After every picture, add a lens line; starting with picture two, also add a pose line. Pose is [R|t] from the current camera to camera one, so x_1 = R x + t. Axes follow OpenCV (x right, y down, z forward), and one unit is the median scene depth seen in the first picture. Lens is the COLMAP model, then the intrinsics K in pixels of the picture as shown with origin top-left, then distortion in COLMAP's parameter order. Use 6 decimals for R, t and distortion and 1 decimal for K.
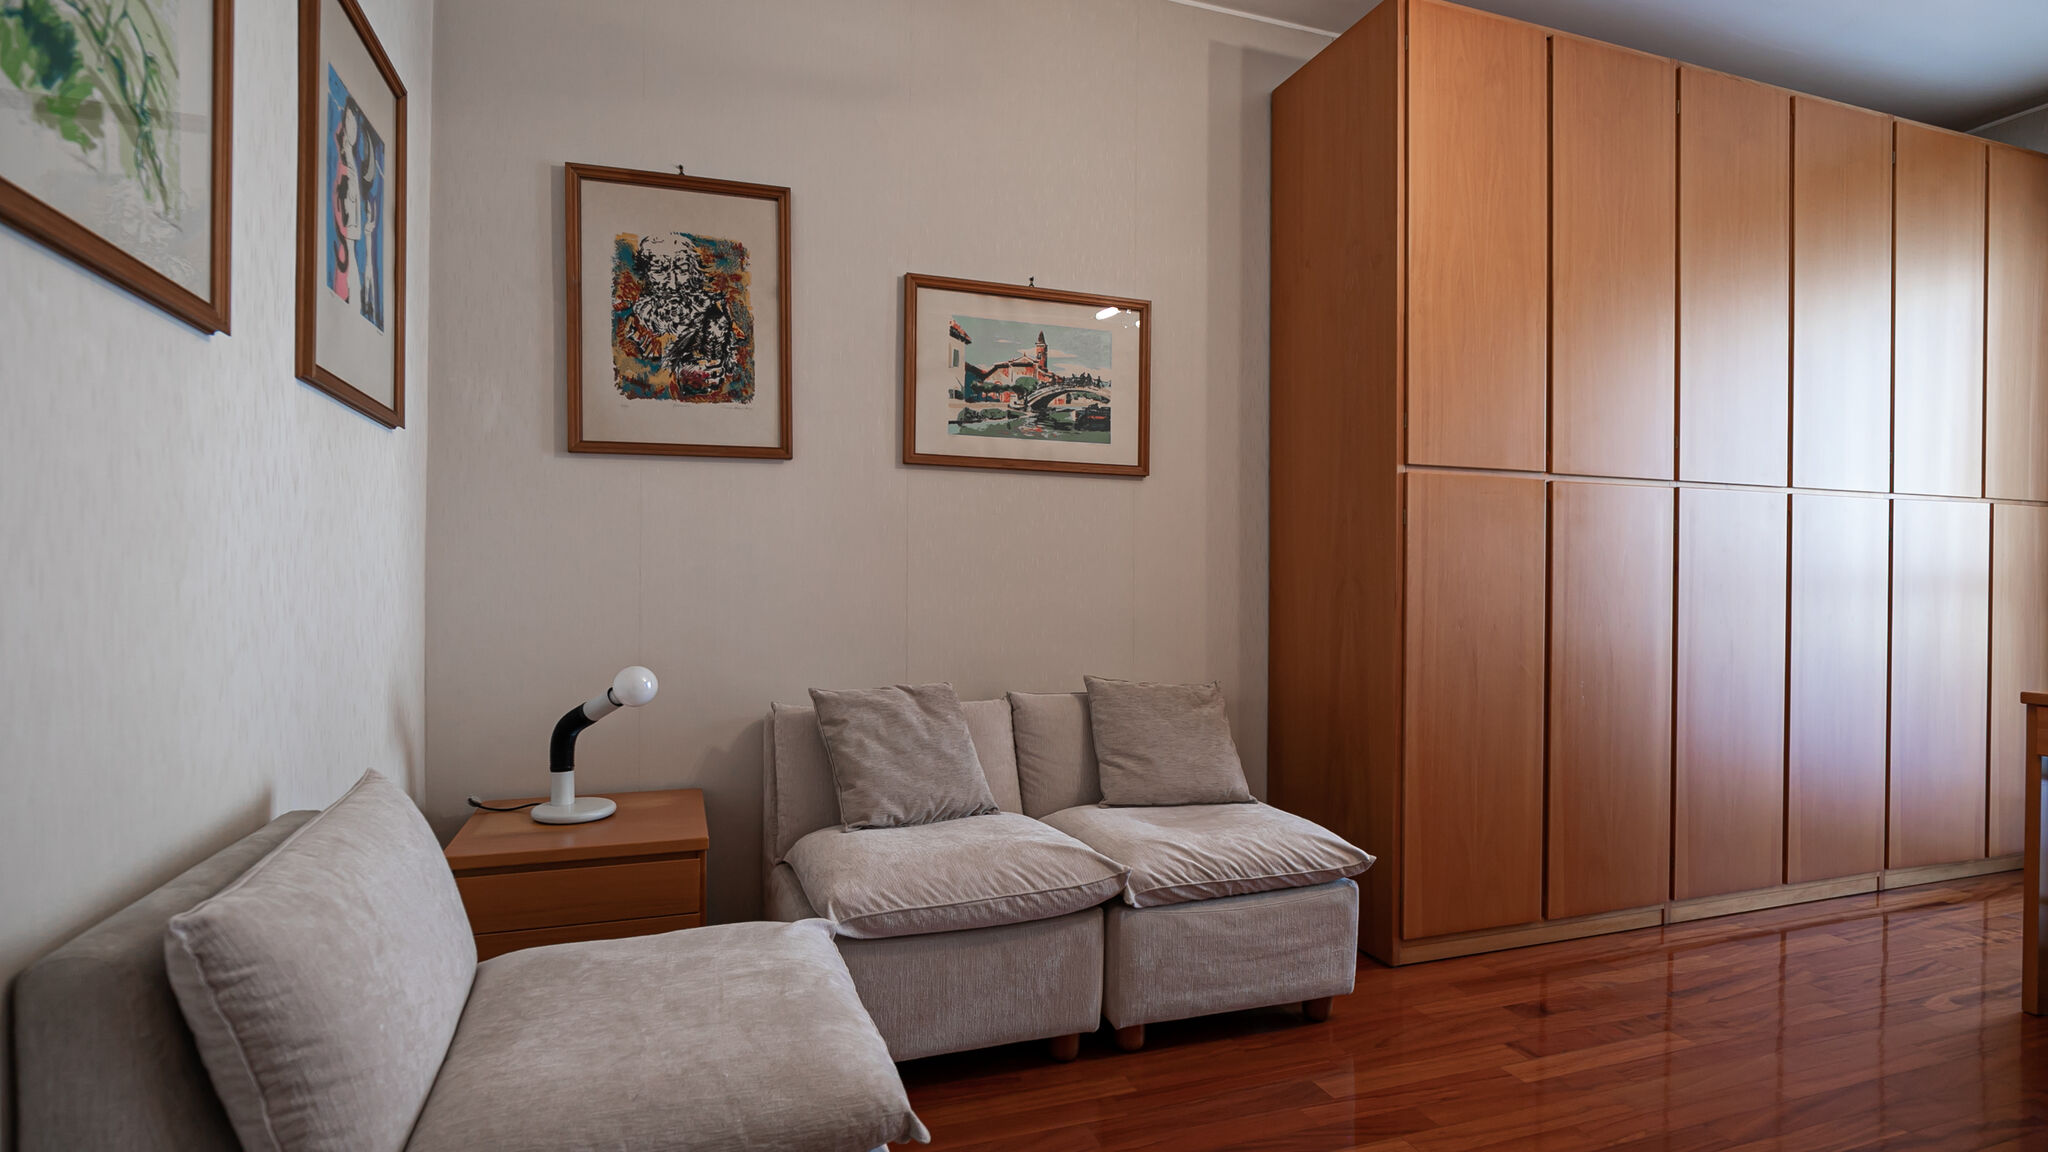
lens RADIAL K [[1017.0, 0, 1030.0], [0, 1017.0, 574.0], [0, 0, 1]] dist [-0.003147, 0.002601]
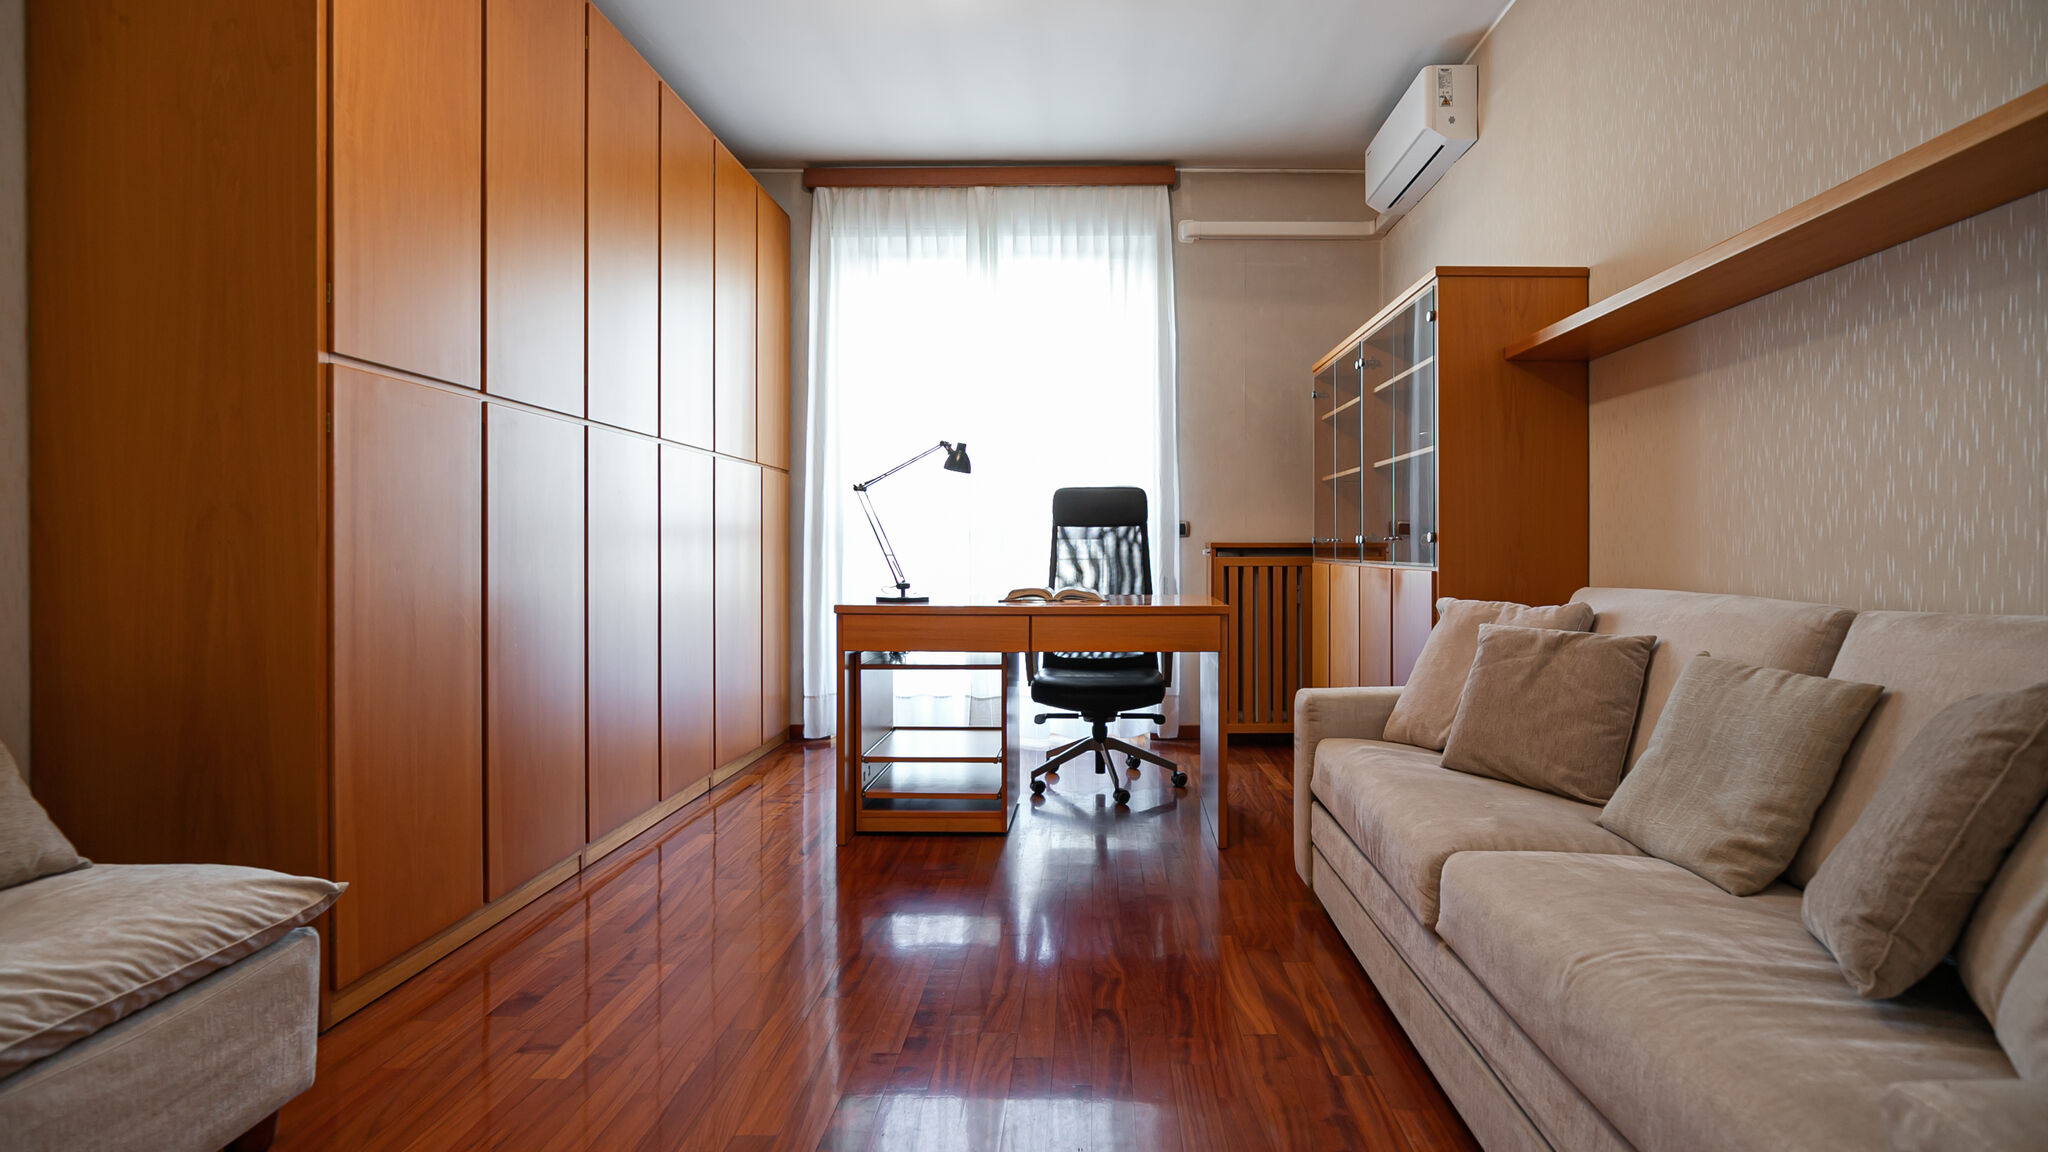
lens RADIAL K [[1017.0, 0, 1042.7], [0, 1017.0, 556.2], [0, 0, 1]] dist [-0.003147, 0.002601]
pose [[0.344824, -0.010338, 0.938610, -0.167227], [0.009150, 0.999929, 0.007652, 0.044870], [-0.938623, 0.005949, 0.344894, 0.284088]]
